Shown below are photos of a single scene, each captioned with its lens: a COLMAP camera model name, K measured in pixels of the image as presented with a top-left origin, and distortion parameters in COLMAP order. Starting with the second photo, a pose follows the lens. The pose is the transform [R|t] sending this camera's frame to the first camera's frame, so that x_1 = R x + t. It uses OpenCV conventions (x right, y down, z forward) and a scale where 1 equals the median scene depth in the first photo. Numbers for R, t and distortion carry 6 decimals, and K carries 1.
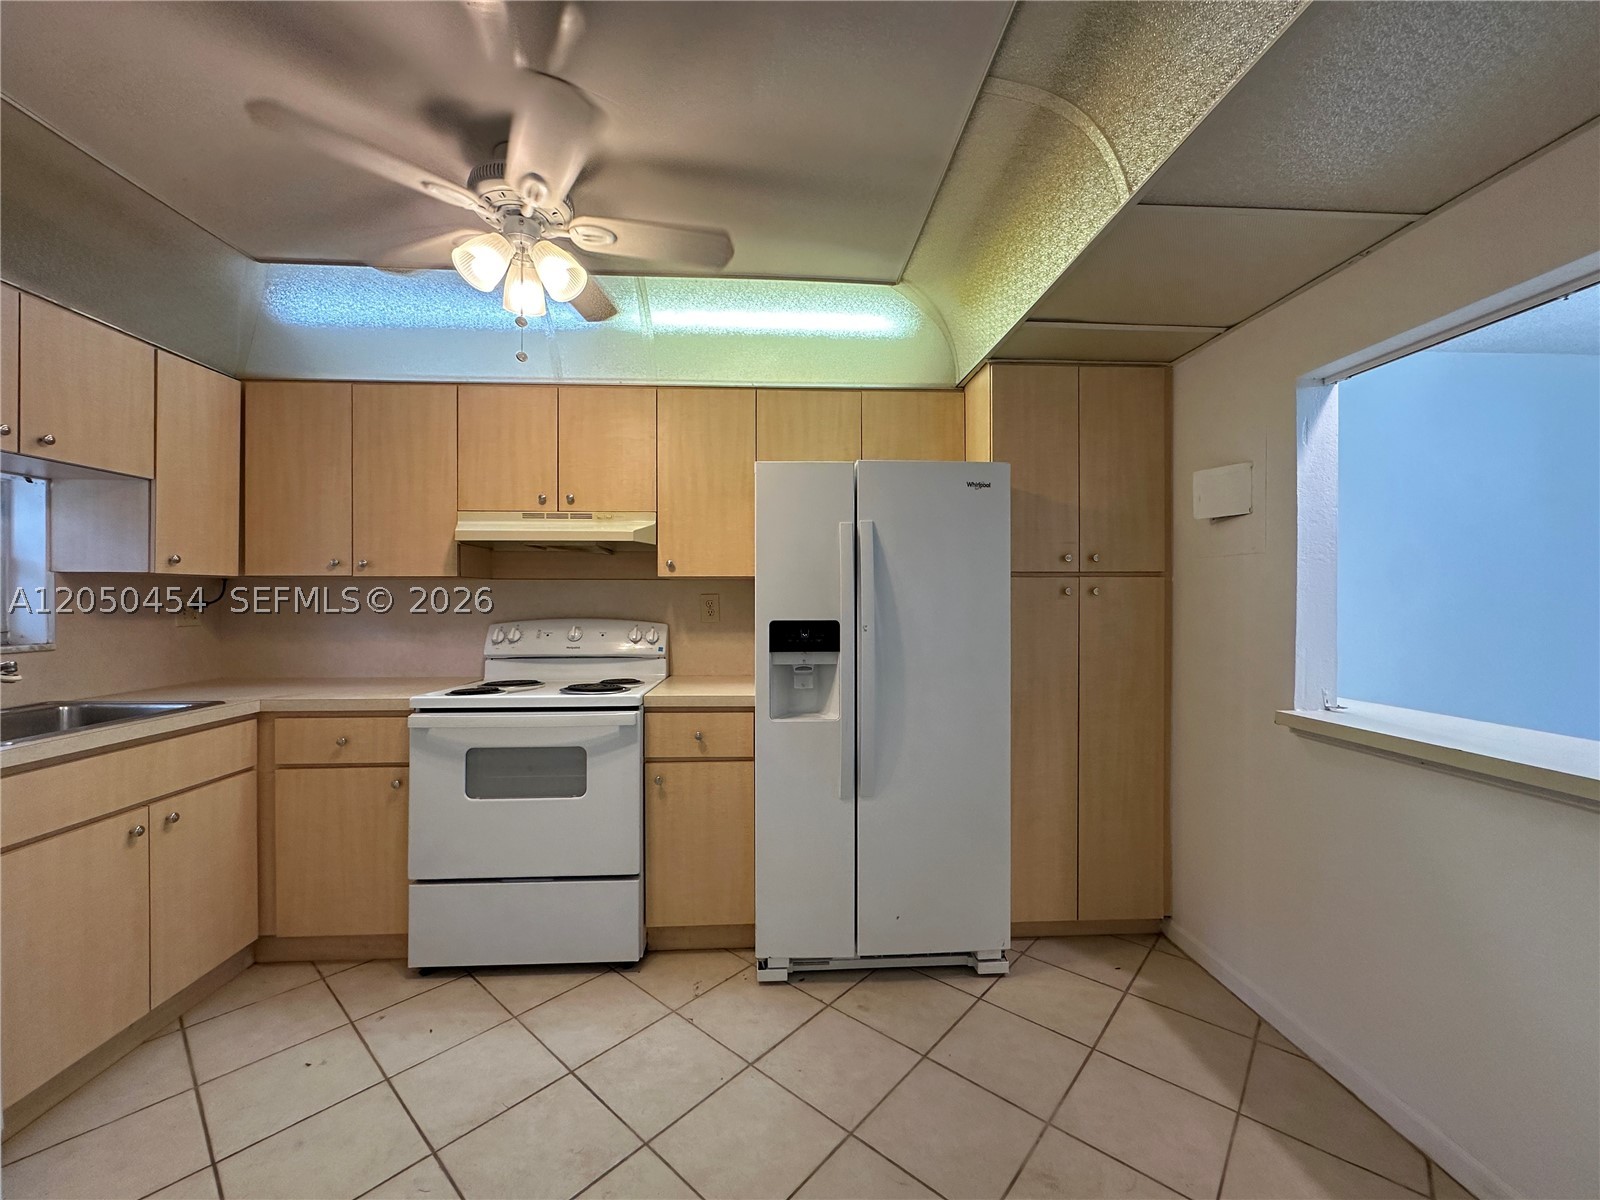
lens RADIAL K [[634.9, 0, 799.3], [0, 634.9, 601.1], [0, 0, 1]] dist [-0.012530, 0.000650]
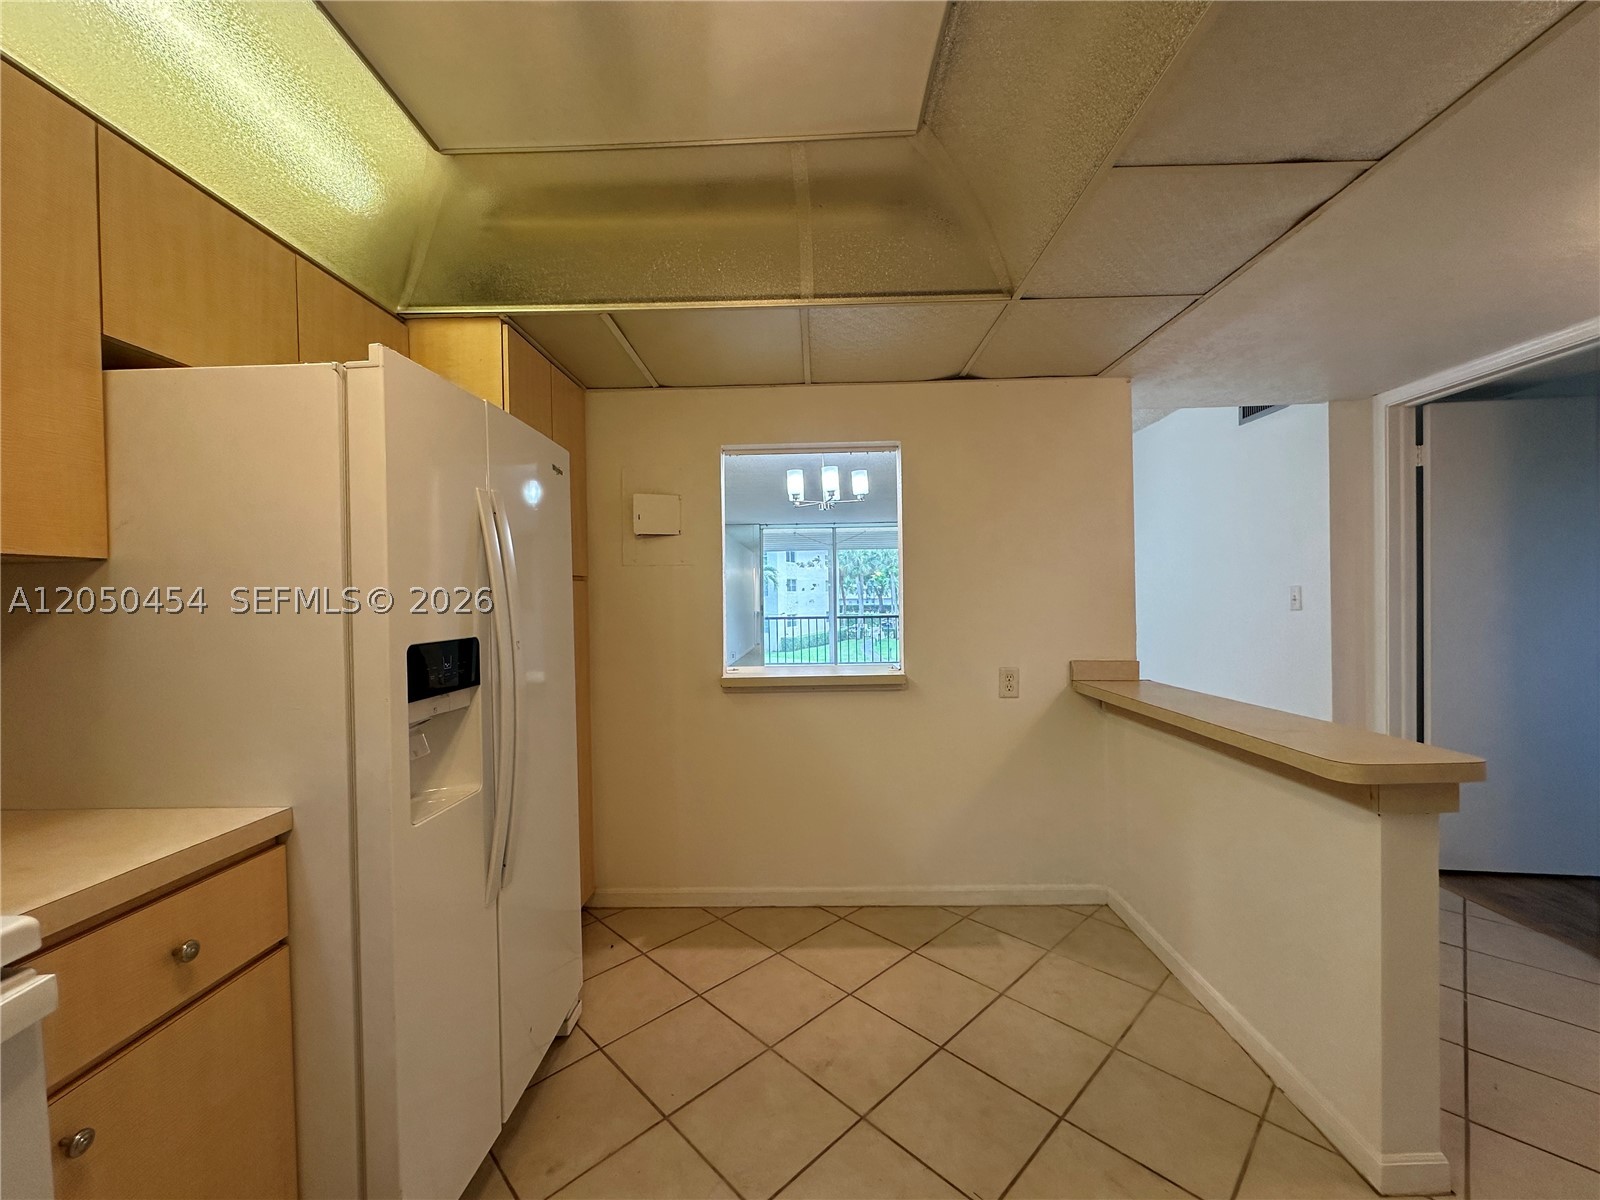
lens RADIAL K [[634.9, 0, 797.5], [0, 634.9, 601.3], [0, 0, 1]] dist [-0.012530, 0.000650]
pose [[0.073539, -0.009418, 0.997248, -0.546541], [0.019003, 0.999787, 0.008041, -0.005286], [-0.997111, 0.018359, 0.073702, 0.609791]]
